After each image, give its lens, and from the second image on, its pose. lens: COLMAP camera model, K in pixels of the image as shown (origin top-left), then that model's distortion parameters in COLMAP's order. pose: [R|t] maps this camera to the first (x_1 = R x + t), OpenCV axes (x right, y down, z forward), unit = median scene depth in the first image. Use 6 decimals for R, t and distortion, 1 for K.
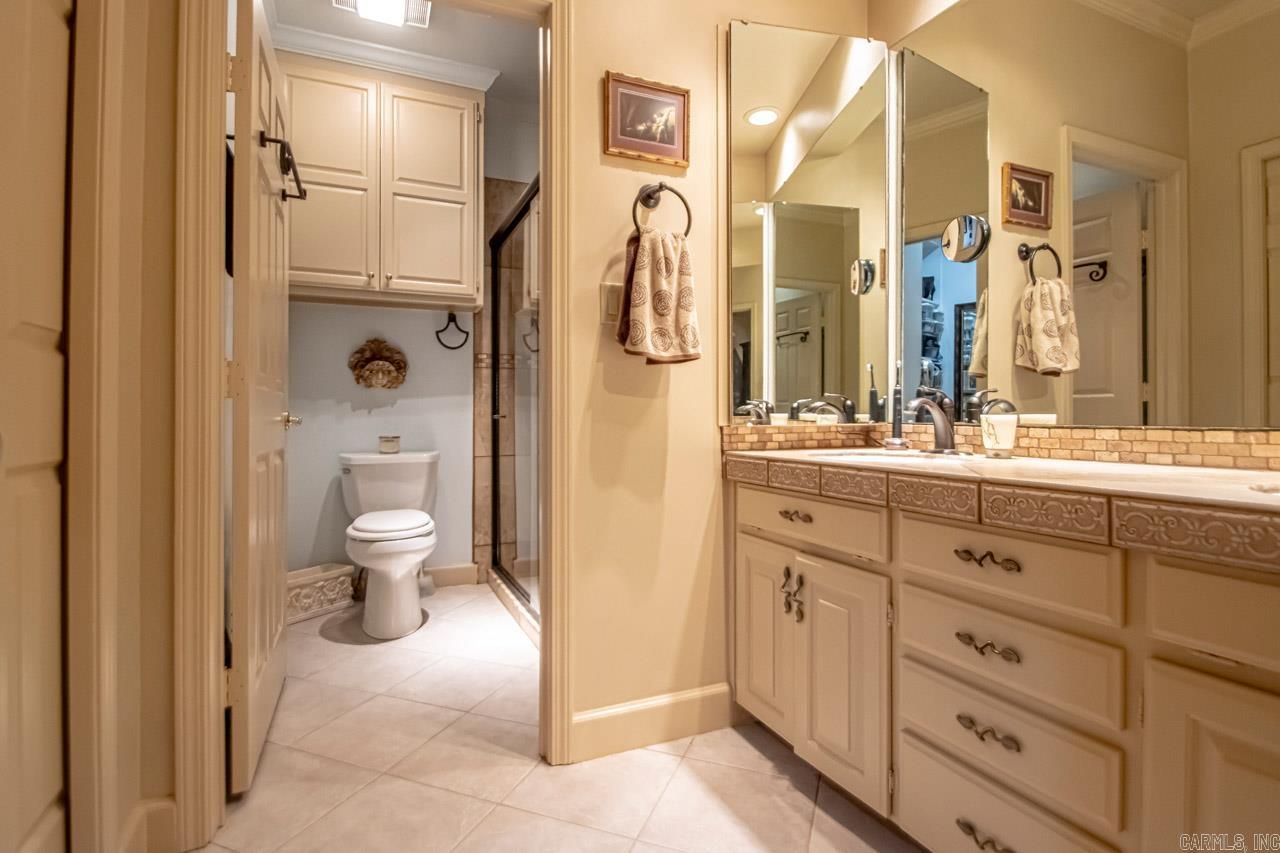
lens RADIAL K [[613.6, 0, 545.2], [0, 613.6, 418.3], [0, 0, 1]] dist [0.014703, -0.010484]
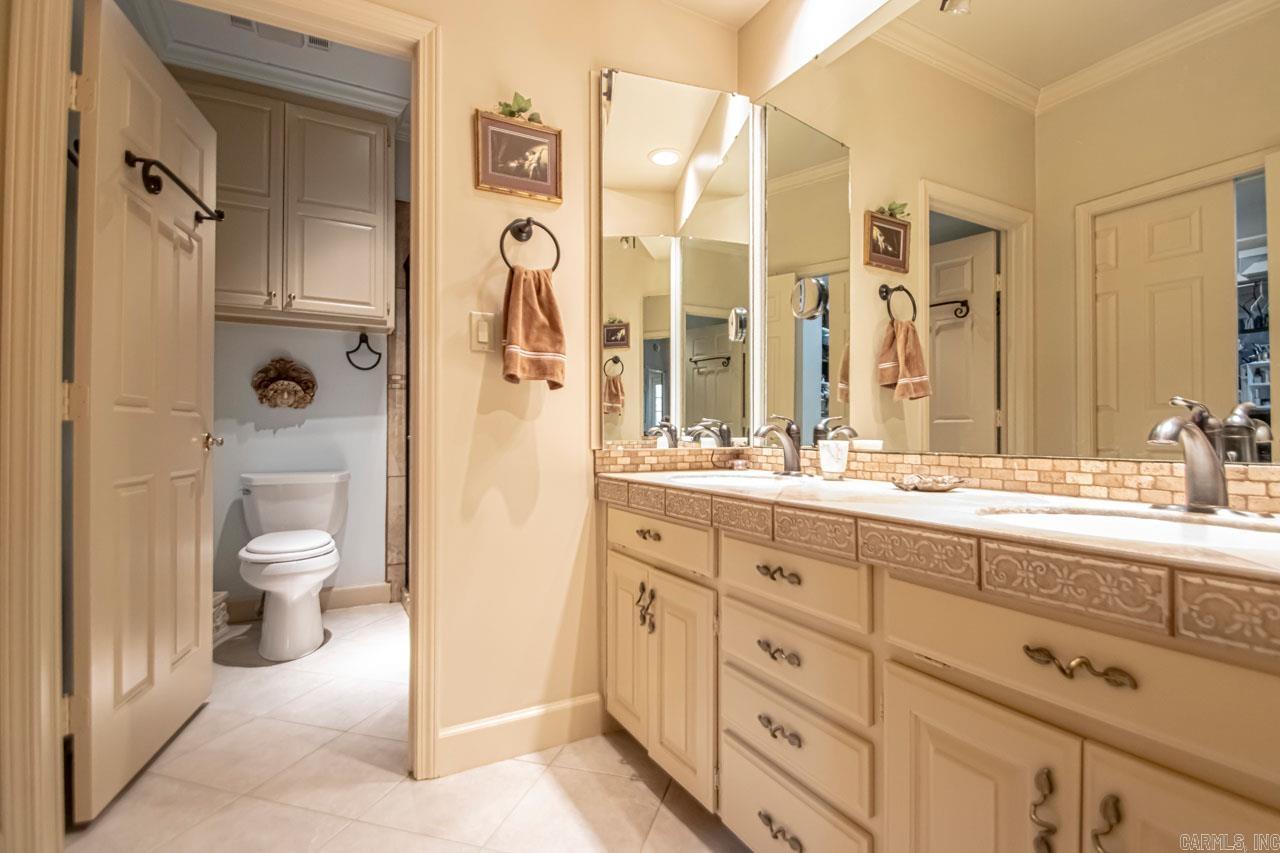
lens RADIAL K [[613.6, 0, 640.7], [0, 613.6, 427.2], [0, 0, 1]] dist [0.014703, -0.010484]
pose [[0.995227, 0.006708, 0.097359, 0.220958], [-0.006168, 0.999964, -0.005848, -0.017014], [-0.097395, 0.005220, 0.995232, -0.050395]]
